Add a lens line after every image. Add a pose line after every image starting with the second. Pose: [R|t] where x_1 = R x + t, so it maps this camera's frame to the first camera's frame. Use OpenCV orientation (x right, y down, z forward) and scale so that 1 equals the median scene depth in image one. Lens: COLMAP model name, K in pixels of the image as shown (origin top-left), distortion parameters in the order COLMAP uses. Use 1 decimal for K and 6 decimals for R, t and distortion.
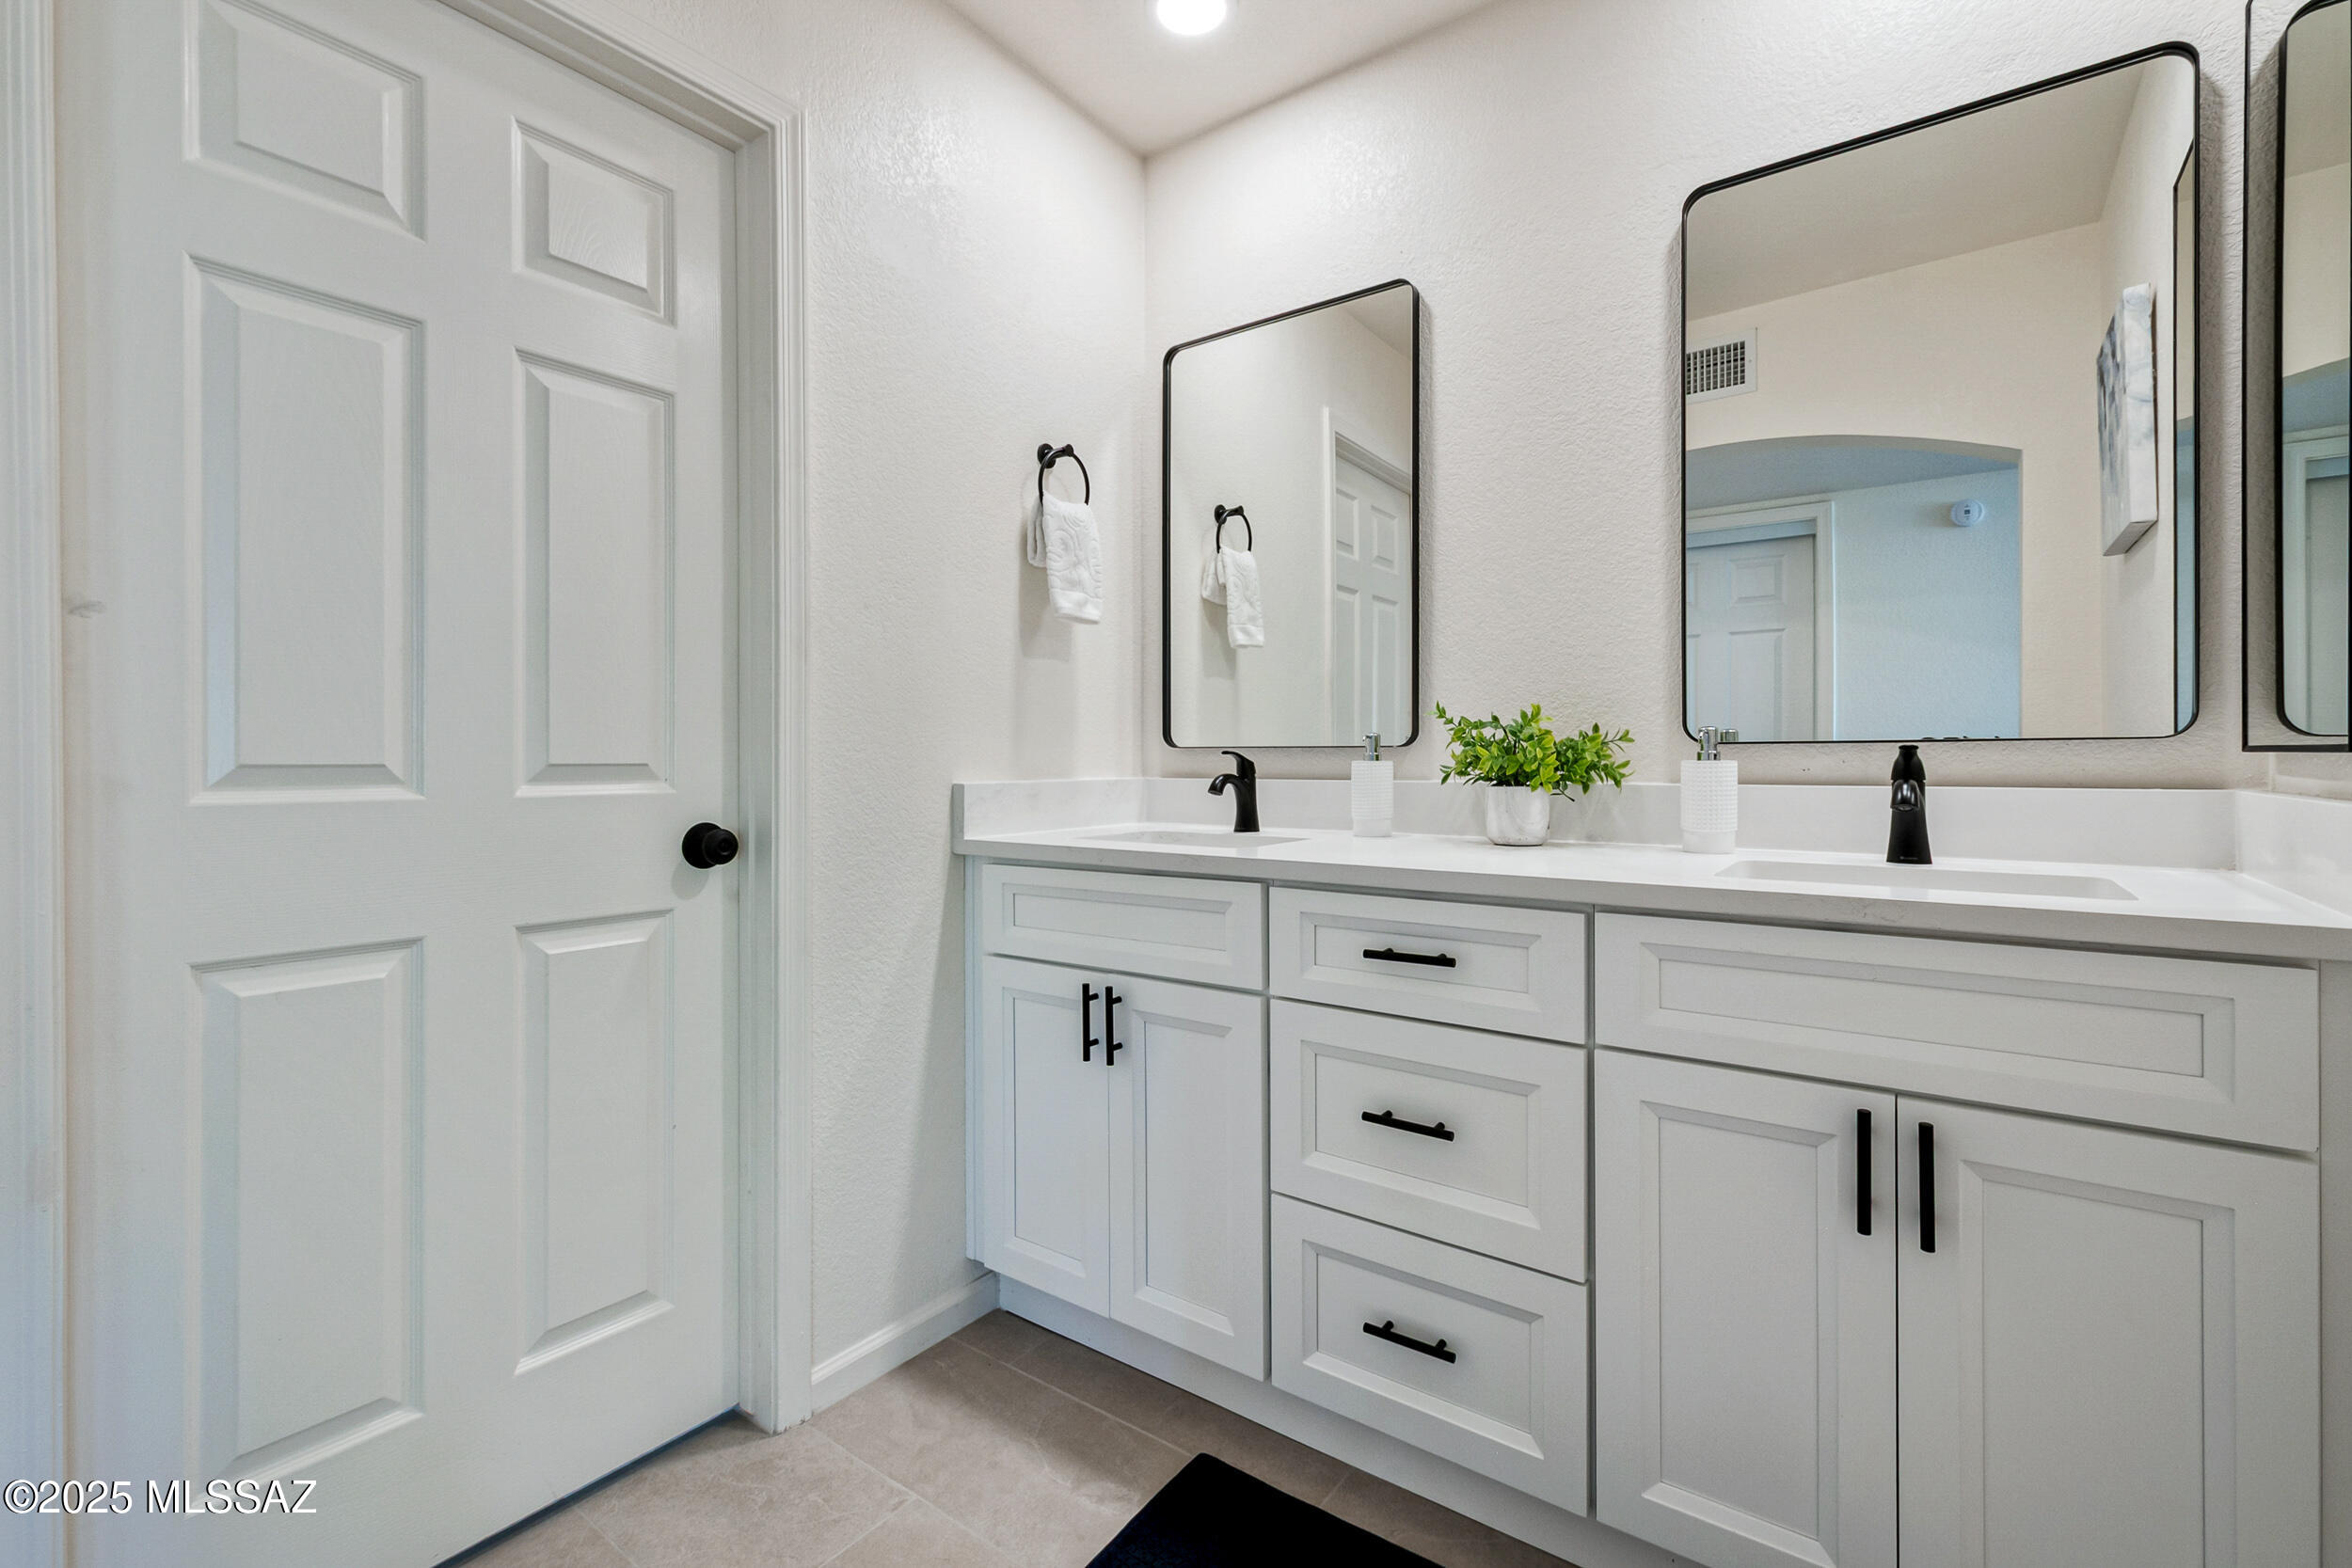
lens RADIAL K [[1046.0, 0, 1154.7], [0, 1046.0, 769.8], [0, 0, 1]] dist [0.008537, -0.000965]
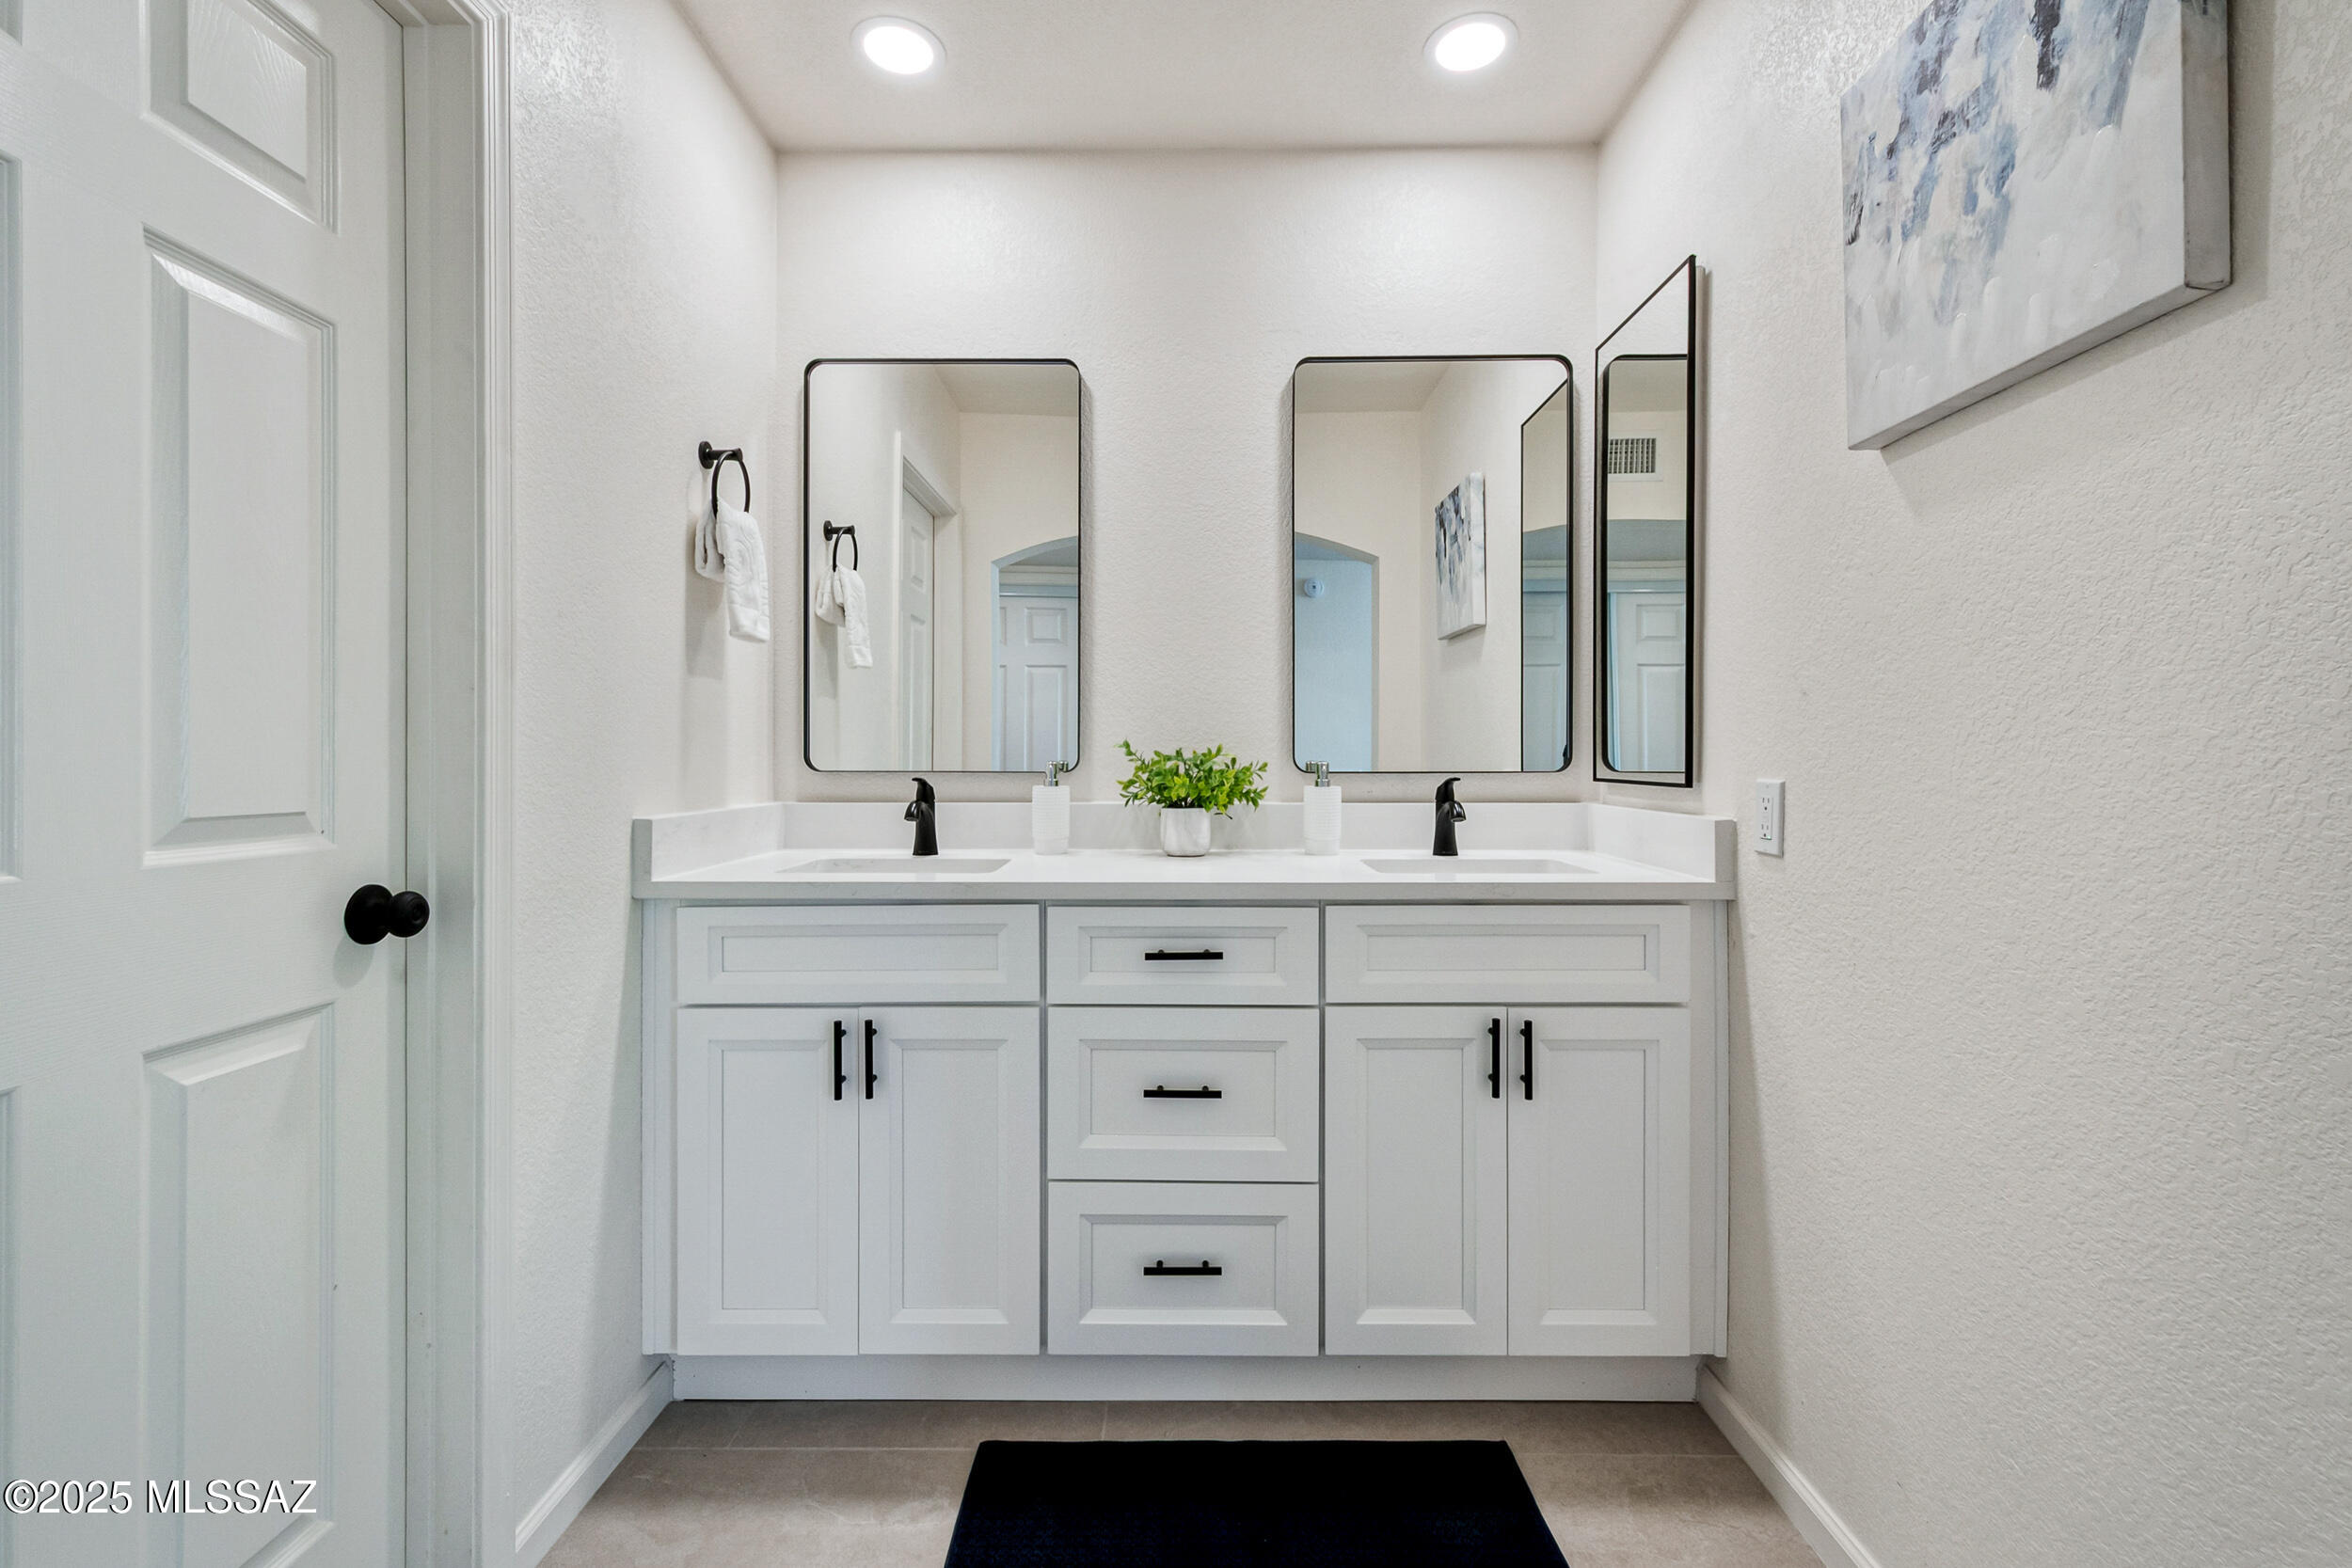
lens RADIAL K [[1046.0, 0, 1186.2], [0, 1046.0, 772.8], [0, 0, 1]] dist [0.008537, -0.000965]
pose [[0.802896, -0.006387, 0.596085, -0.411483], [0.003666, 0.999977, 0.005776, -0.034336], [-0.596108, -0.002453, 0.802901, 0.019810]]
